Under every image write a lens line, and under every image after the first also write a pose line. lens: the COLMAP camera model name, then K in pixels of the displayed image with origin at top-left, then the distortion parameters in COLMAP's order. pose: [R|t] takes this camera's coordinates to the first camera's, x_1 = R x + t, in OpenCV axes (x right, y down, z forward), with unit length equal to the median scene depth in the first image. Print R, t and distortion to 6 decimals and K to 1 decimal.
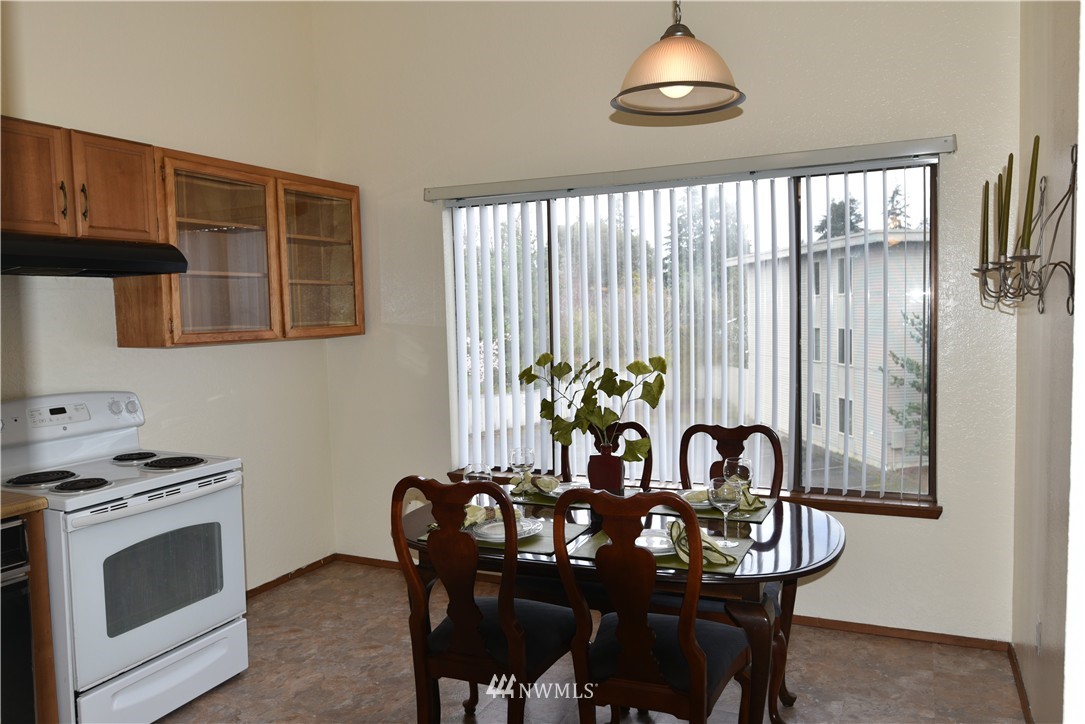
lens RADIAL K [[798.4, 0, 542.5], [0, 798.4, 362.0], [0, 0, 1]] dist [-0.026012, -0.000574]
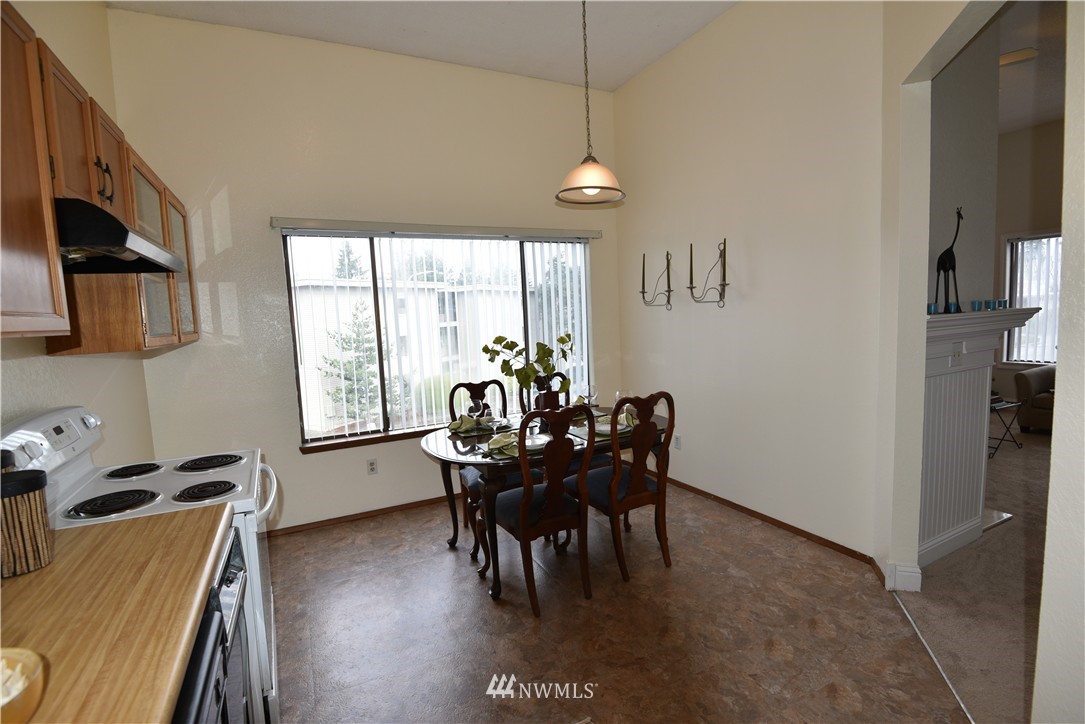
lens RADIAL K [[504.7, 0, 542.5], [0, 504.7, 362.0], [0, 0, 1]] dist [-0.000016, -0.000044]
pose [[0.624119, -0.078162, 0.777410, -0.703363], [0.074363, 0.996409, 0.040481, 0.004943], [-0.777782, 0.032546, 0.627691, 0.276604]]
